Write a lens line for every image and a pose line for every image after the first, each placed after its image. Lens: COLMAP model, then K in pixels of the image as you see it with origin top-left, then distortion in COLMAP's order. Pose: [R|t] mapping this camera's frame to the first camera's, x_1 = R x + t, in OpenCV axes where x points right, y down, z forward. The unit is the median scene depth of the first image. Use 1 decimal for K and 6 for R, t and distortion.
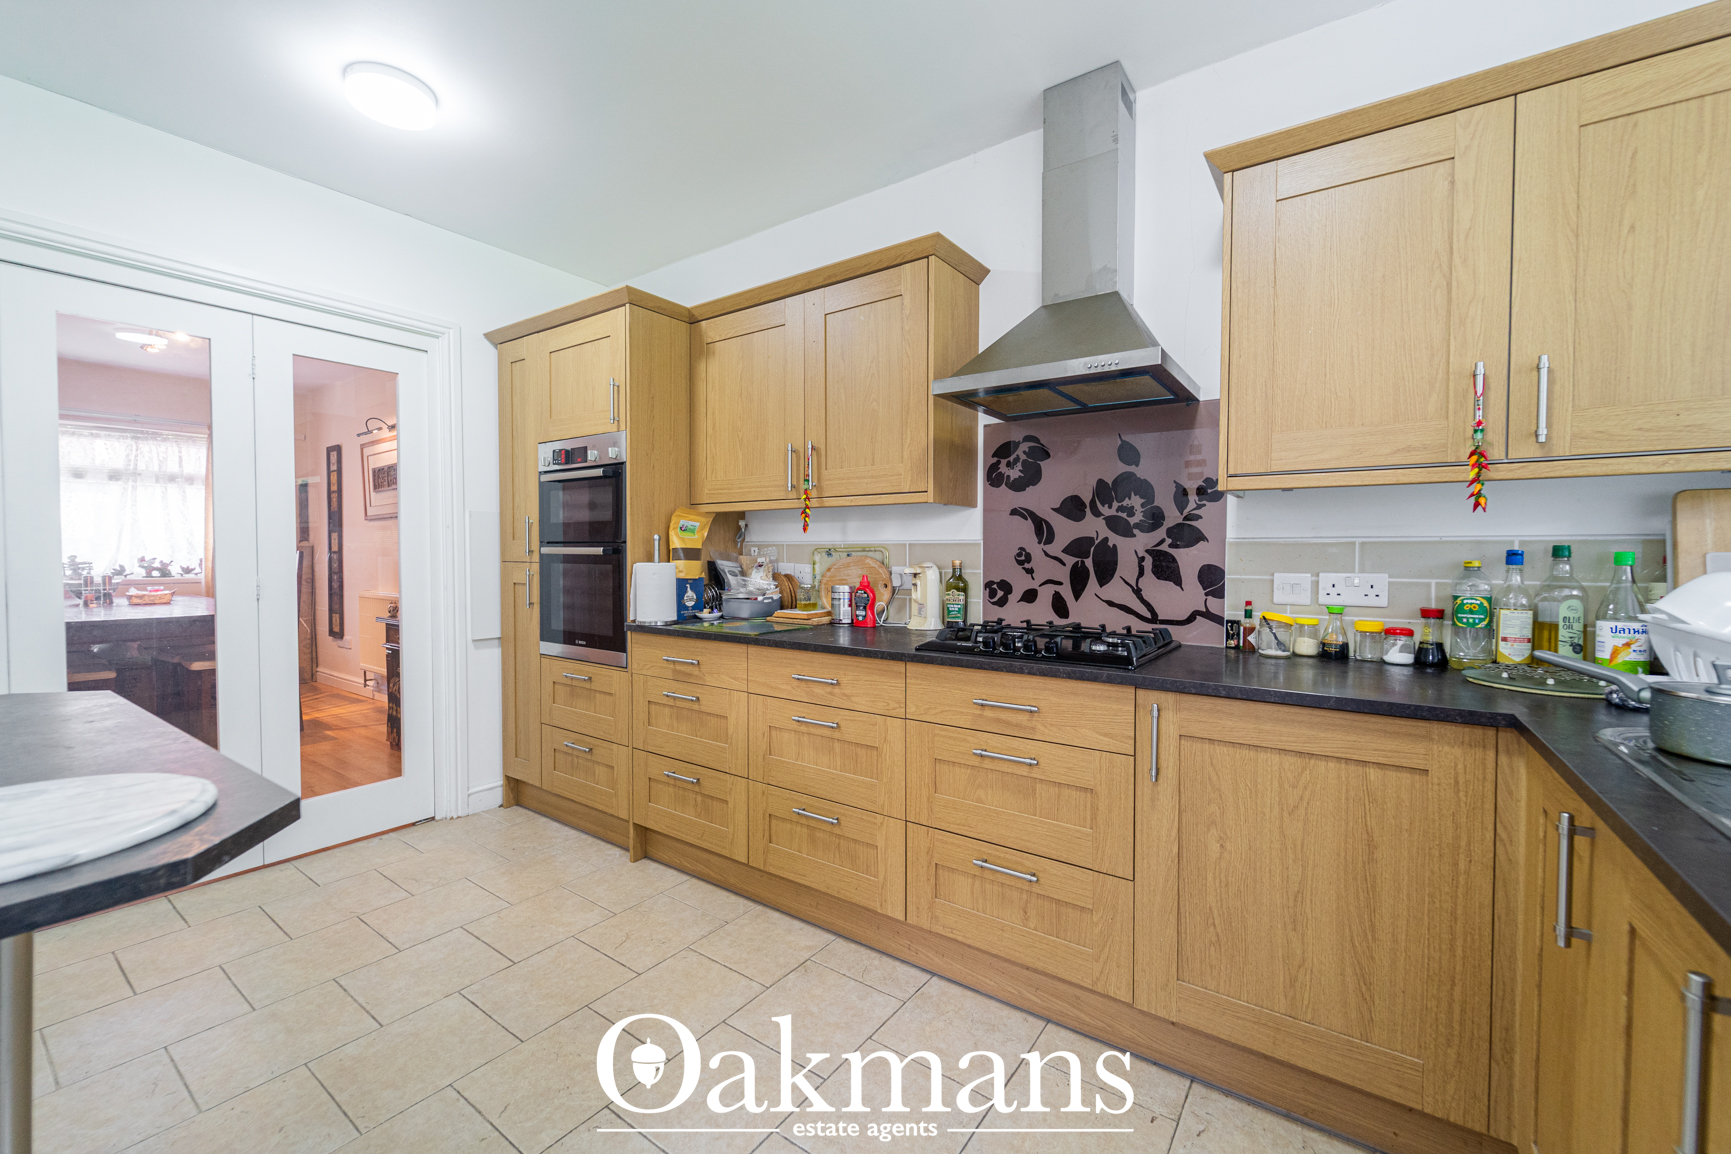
lens RADIAL K [[706.2, 0, 870.1], [0, 706.2, 565.2], [0, 0, 1]] dist [0.001726, 0.000118]
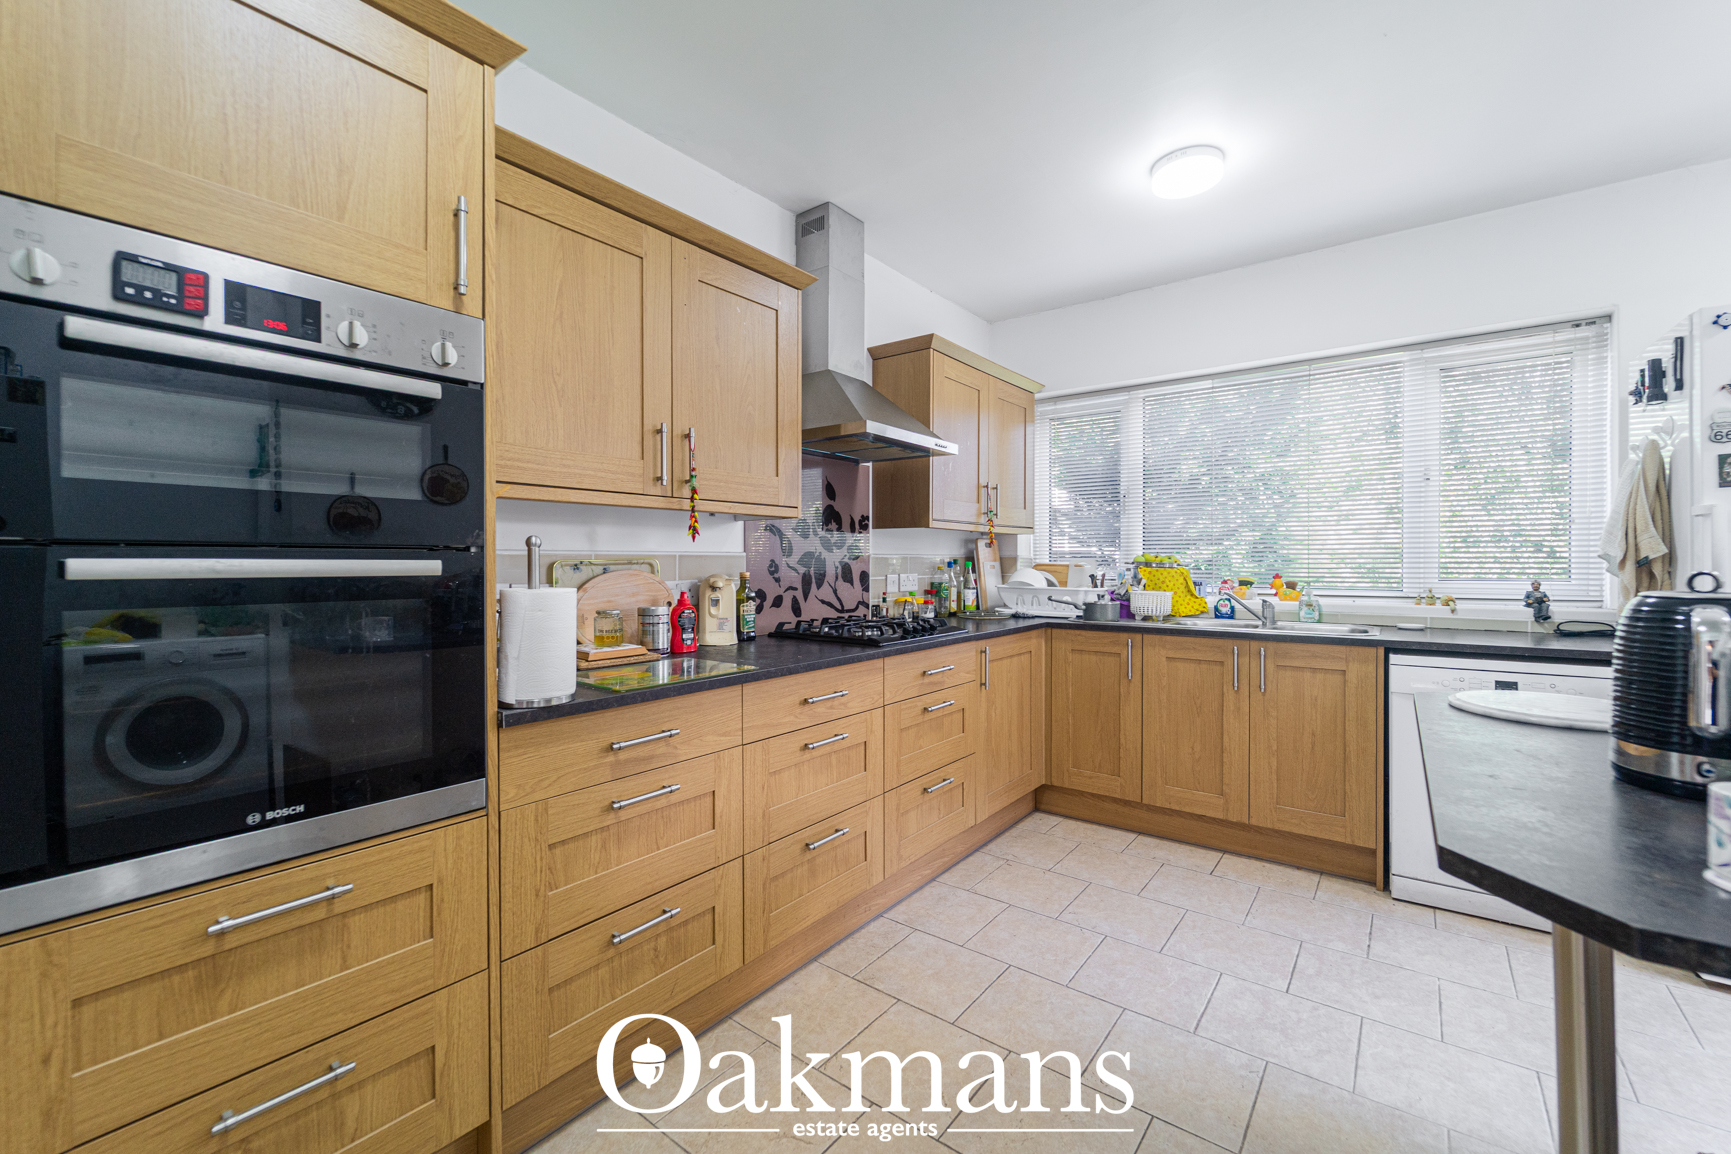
lens RADIAL K [[706.2, 0, 870.1], [0, 706.2, 565.2], [0, 0, 1]] dist [0.001726, 0.000118]
pose [[0.030806, -0.008661, 0.999488, -0.927620], [0.021967, 0.999727, 0.007986, -0.021956], [-0.999284, 0.021709, 0.030988, 0.810975]]
